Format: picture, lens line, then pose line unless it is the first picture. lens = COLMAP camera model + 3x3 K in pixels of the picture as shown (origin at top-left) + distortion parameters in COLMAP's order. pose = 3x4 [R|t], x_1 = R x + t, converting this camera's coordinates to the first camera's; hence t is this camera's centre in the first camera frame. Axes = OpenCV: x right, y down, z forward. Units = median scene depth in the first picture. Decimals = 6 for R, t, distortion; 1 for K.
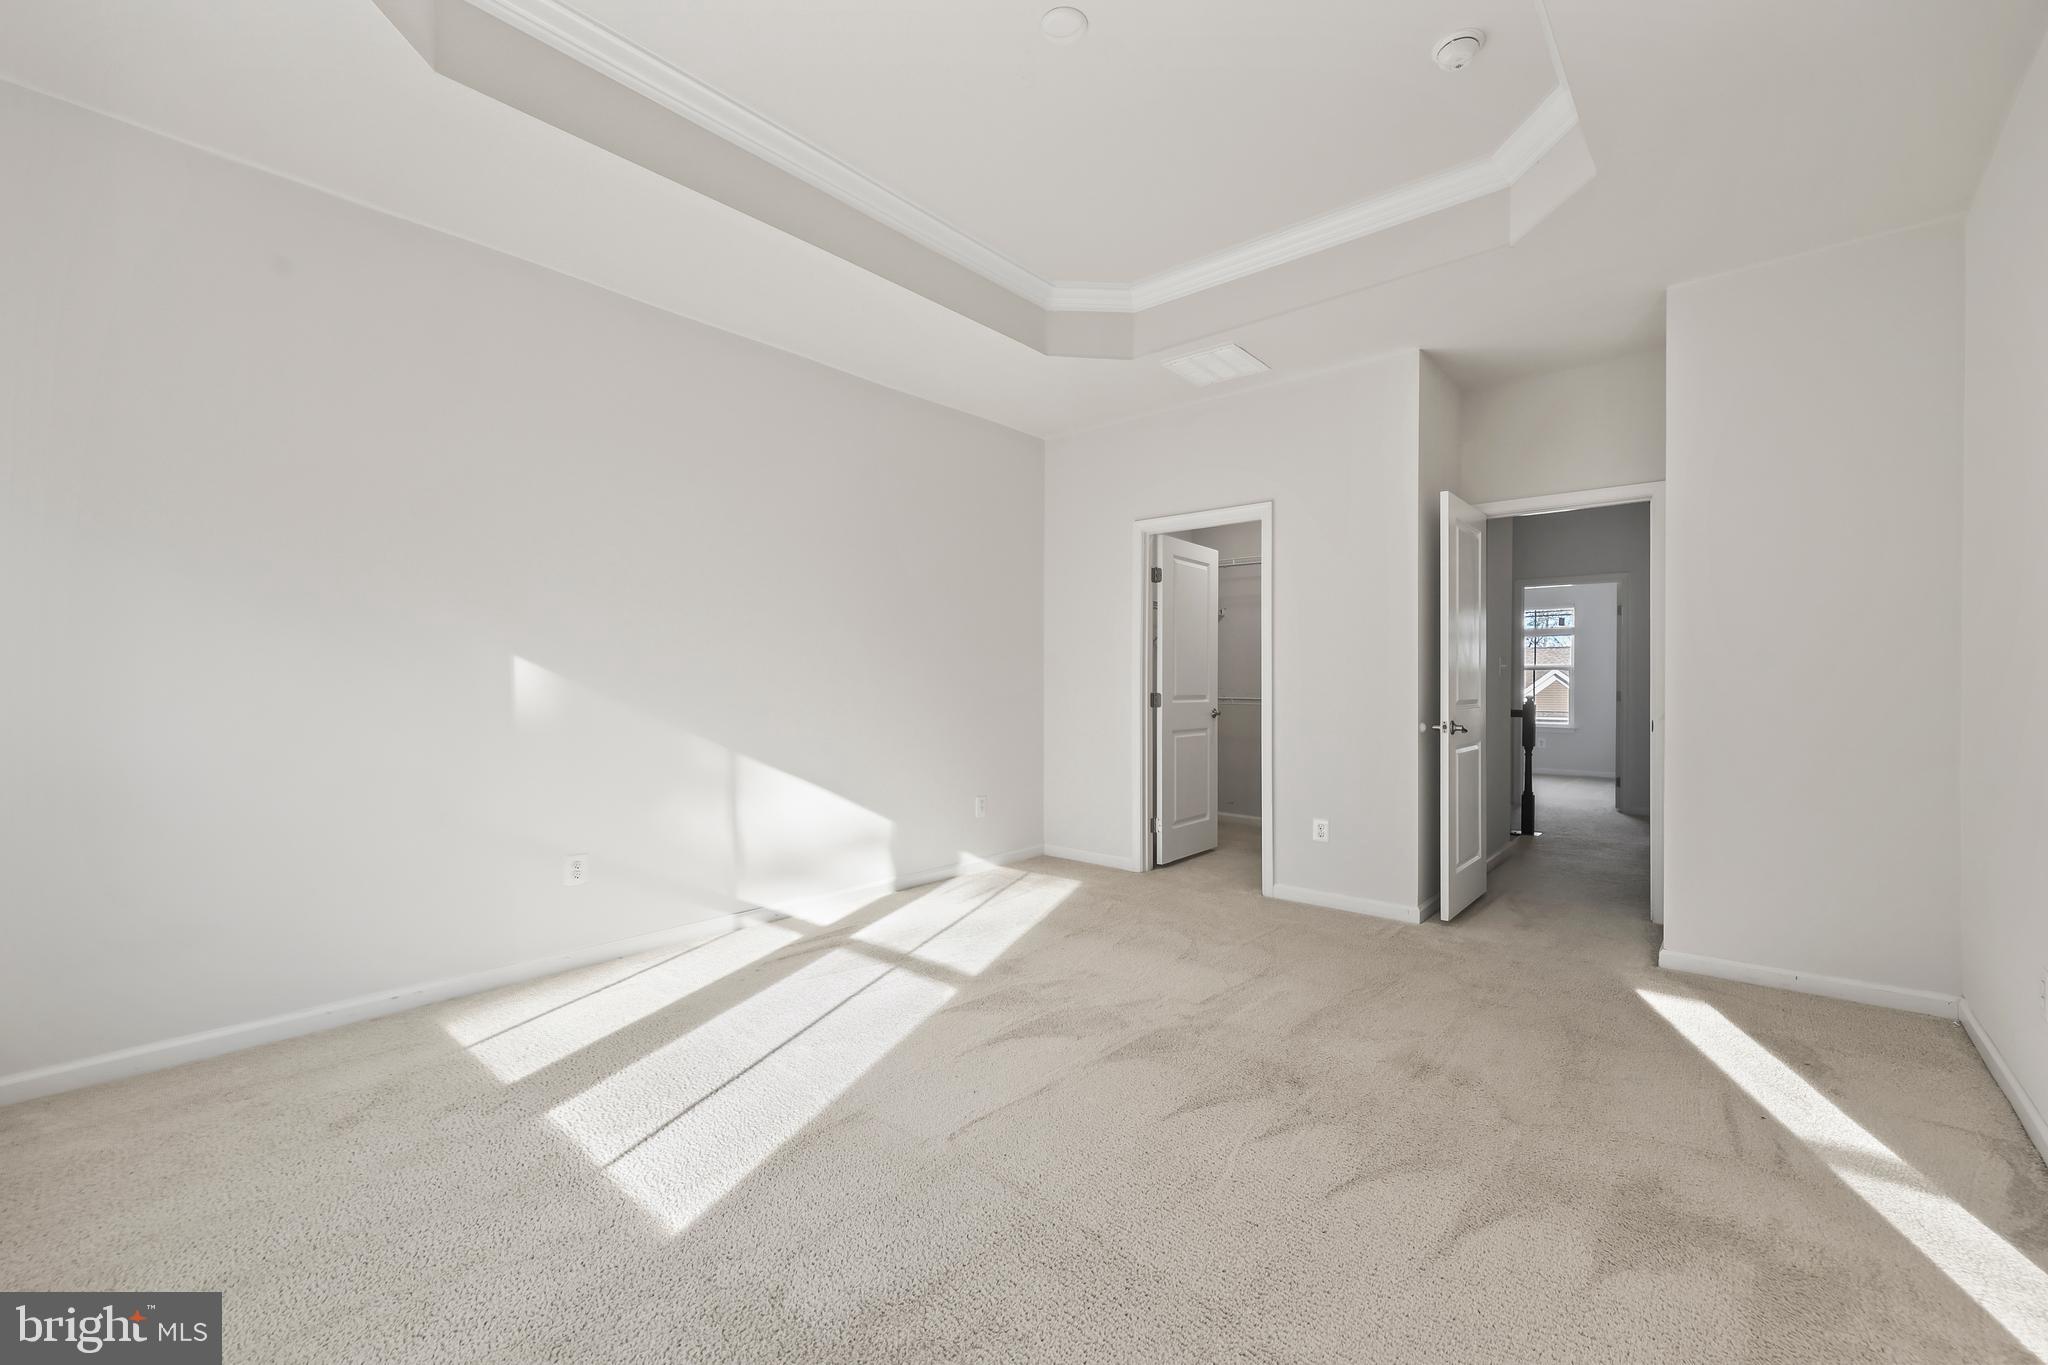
lens RADIAL K [[833.4, 0, 1028.9], [0, 833.4, 681.9], [0, 0, 1]] dist [0.018583, 0.000244]
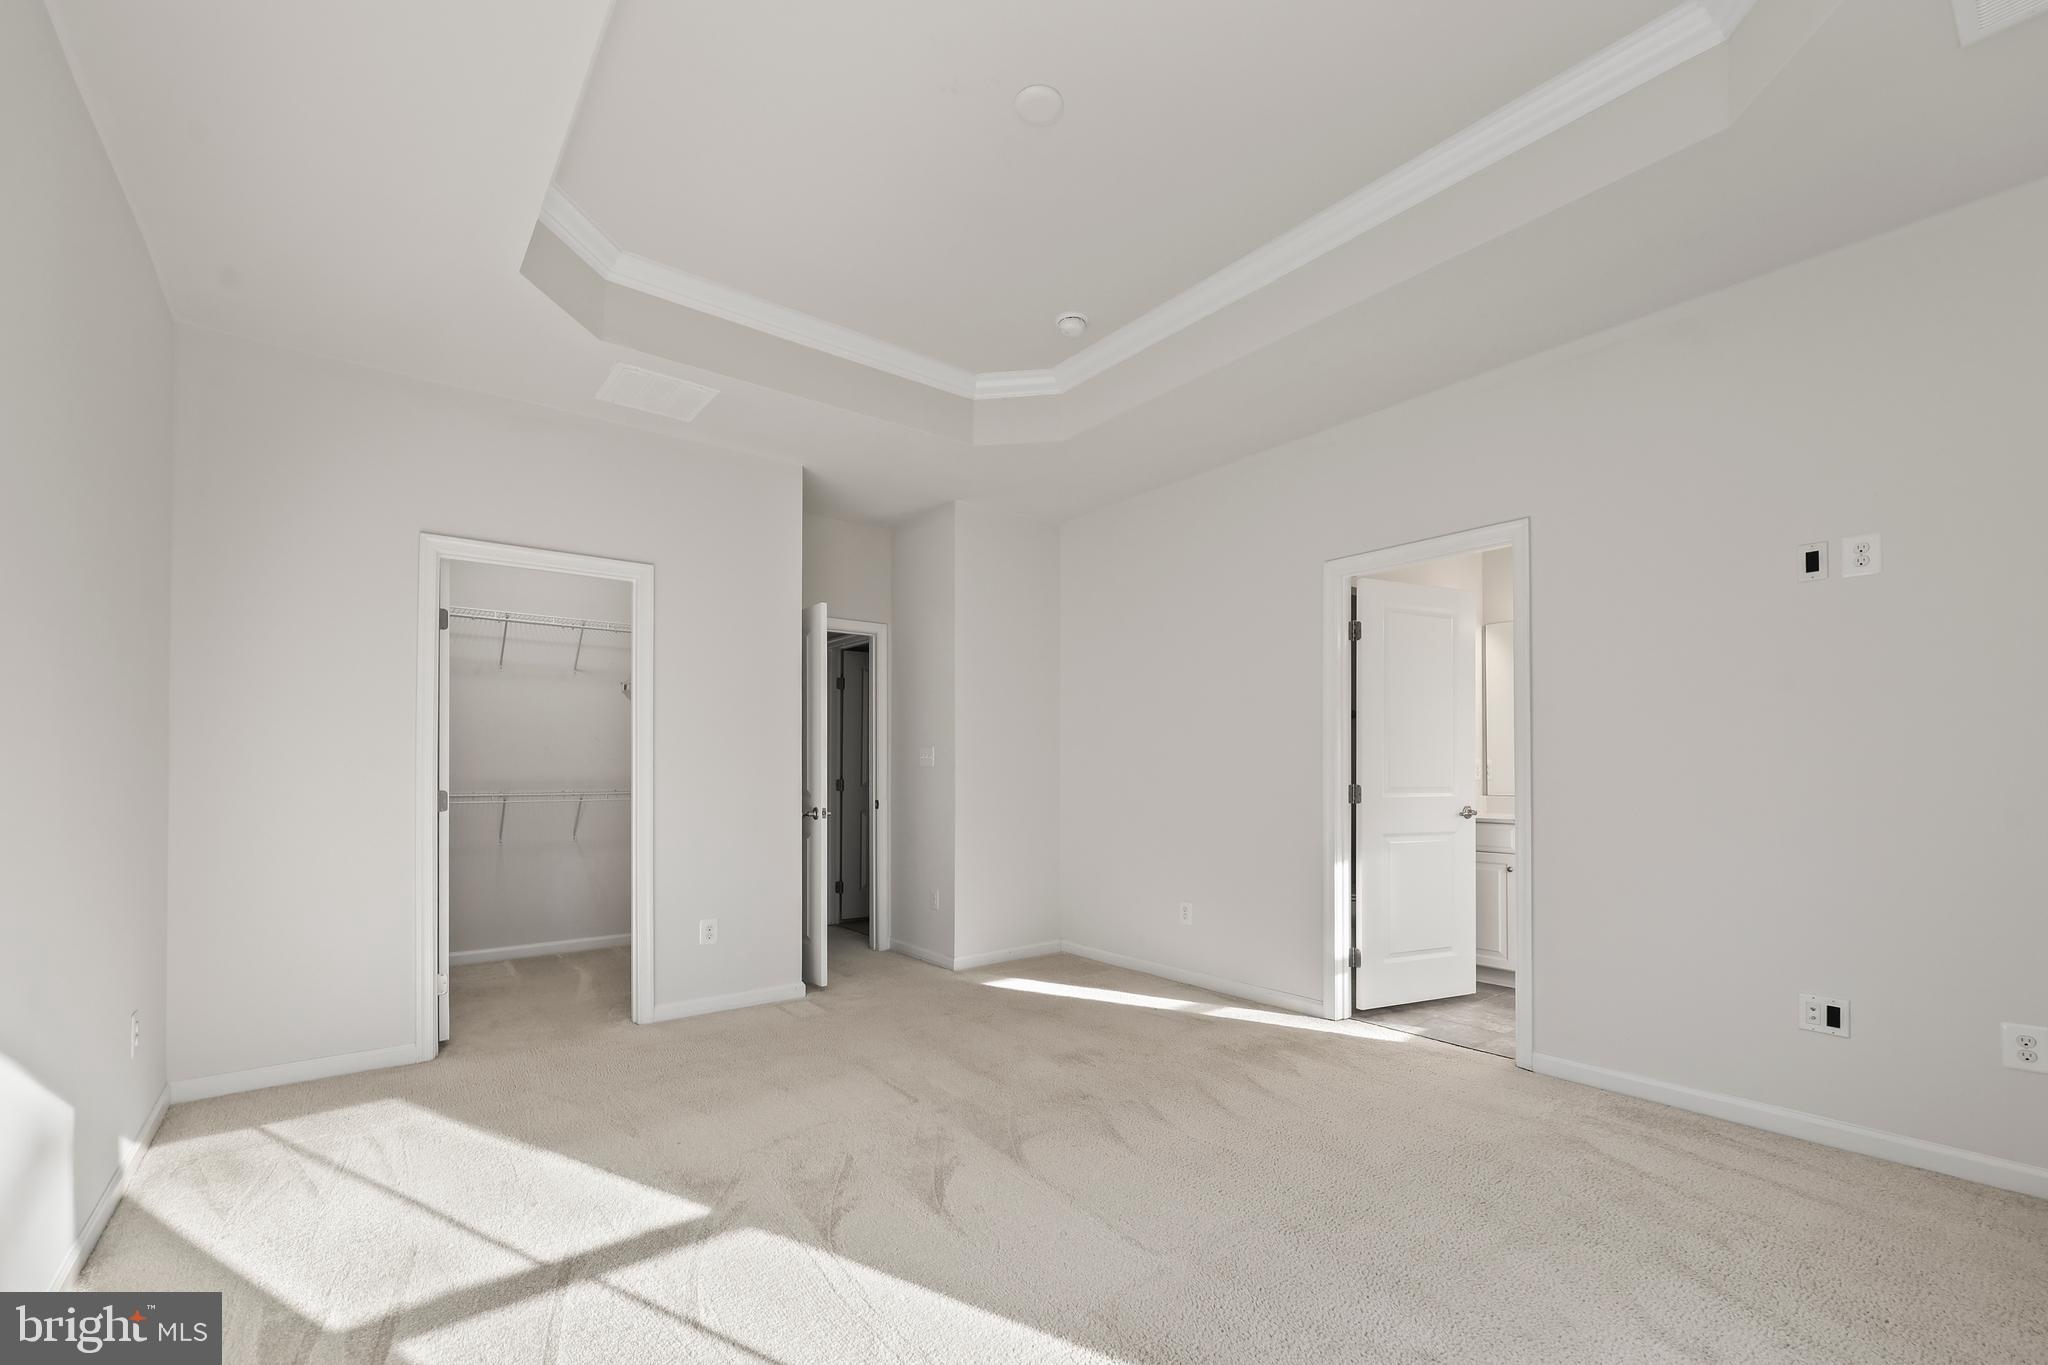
lens RADIAL K [[833.4, 0, 1072.7], [0, 833.4, 762.5], [0, 0, 1]] dist [0.018583, 0.000244]
pose [[0.201546, 0.005594, 0.979463, -0.546646], [0.000288, 0.999983, -0.005770, -0.007151], [-0.979479, 0.001445, 0.201541, 0.462560]]
